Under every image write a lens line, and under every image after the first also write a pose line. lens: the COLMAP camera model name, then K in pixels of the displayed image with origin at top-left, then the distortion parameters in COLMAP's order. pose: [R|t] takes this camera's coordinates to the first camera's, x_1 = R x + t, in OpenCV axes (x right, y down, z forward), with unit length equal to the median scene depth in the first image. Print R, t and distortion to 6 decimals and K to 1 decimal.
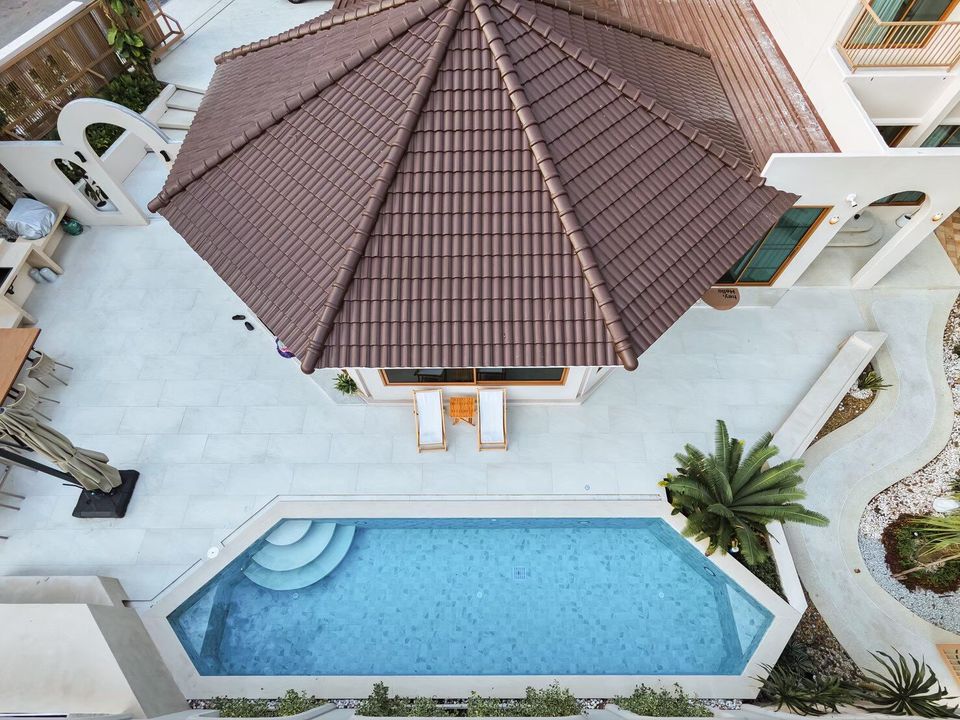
lens RADIAL K [[444.5, 0, 480.0], [0, 444.5, 360.0], [0, 0, 1]] dist [-0.001519, -0.000183]
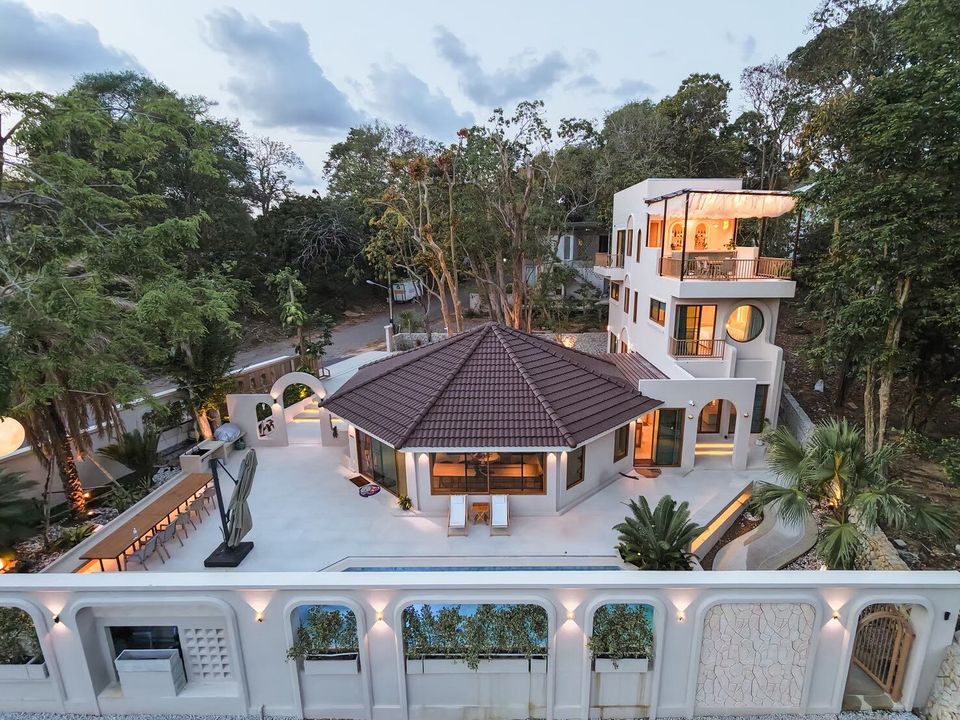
lens RADIAL K [[486.7, 0, 506.8], [0, 486.7, 360.1], [0, 0, 1]] dist [0.000677, -0.000280]
pose [[0.999997, 0.002495, -0.000566, 0.050168], [-0.002090, 0.669133, -0.743140, 1.008337], [-0.001475, 0.743138, 0.669136, -0.493128]]
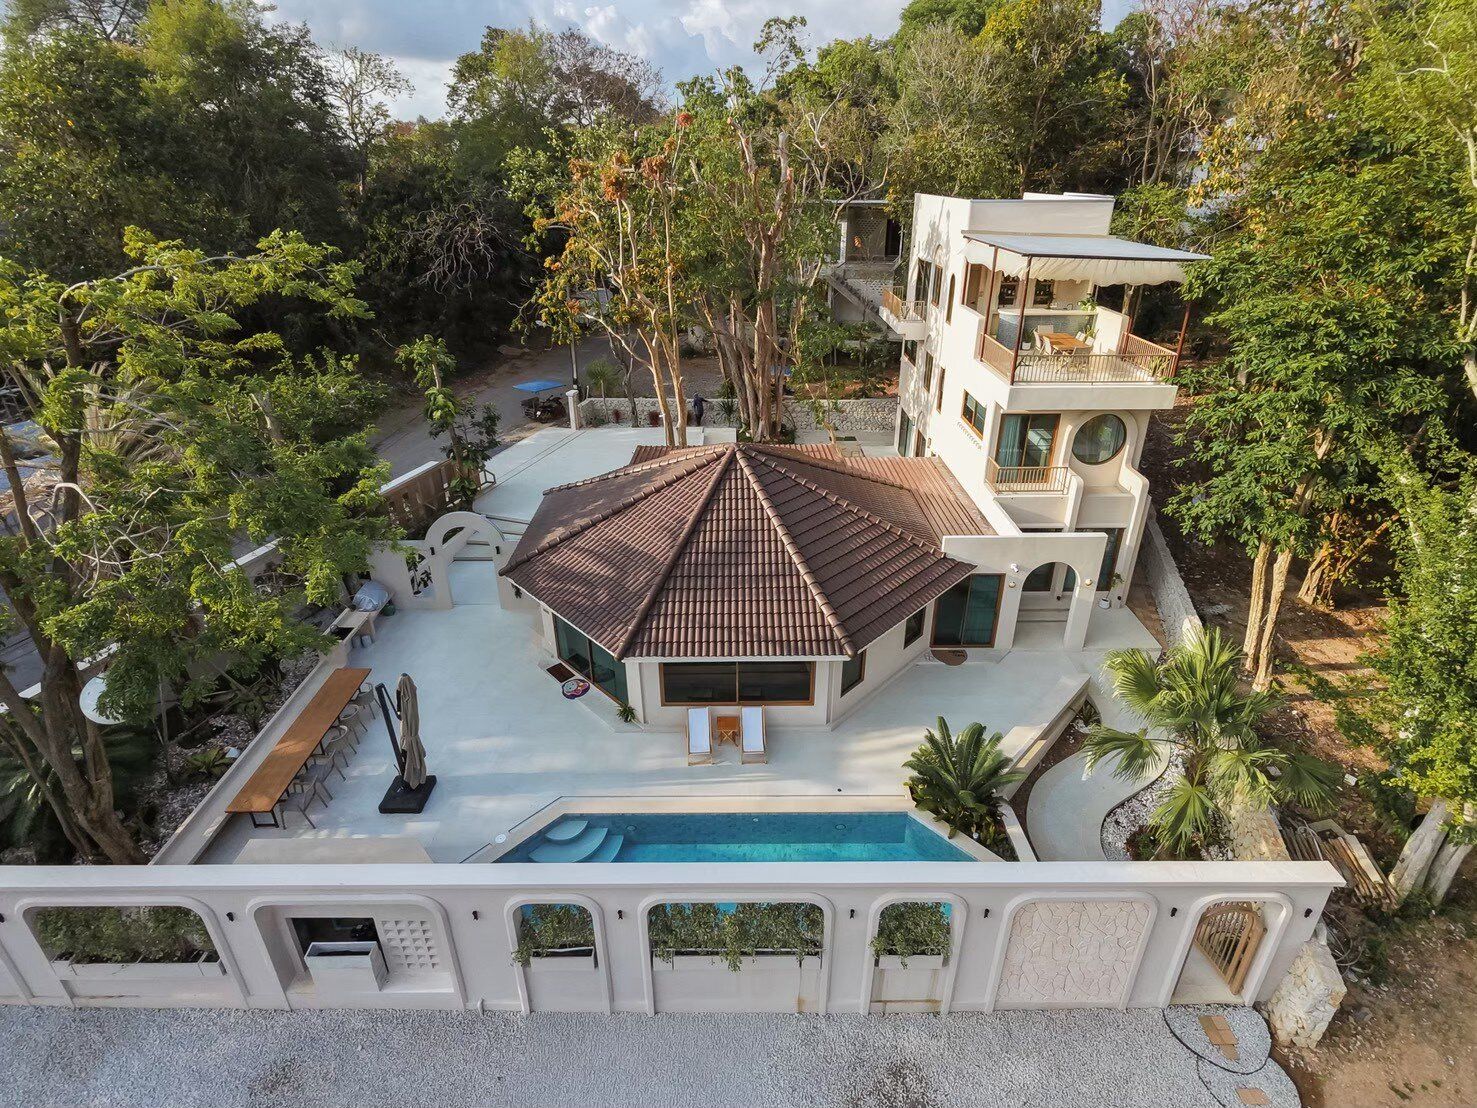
lens RADIAL K [[733.9, 0, 733.1], [0, 733.9, 494.8], [0, 0, 1]] dist [-0.000280, 0.000120]
pose [[0.999999, 0.000284, -0.001566, -0.022819], [-0.001181, 0.791940, -0.610598, 0.798759], [0.001067, 0.610599, 0.791939, -0.880816]]
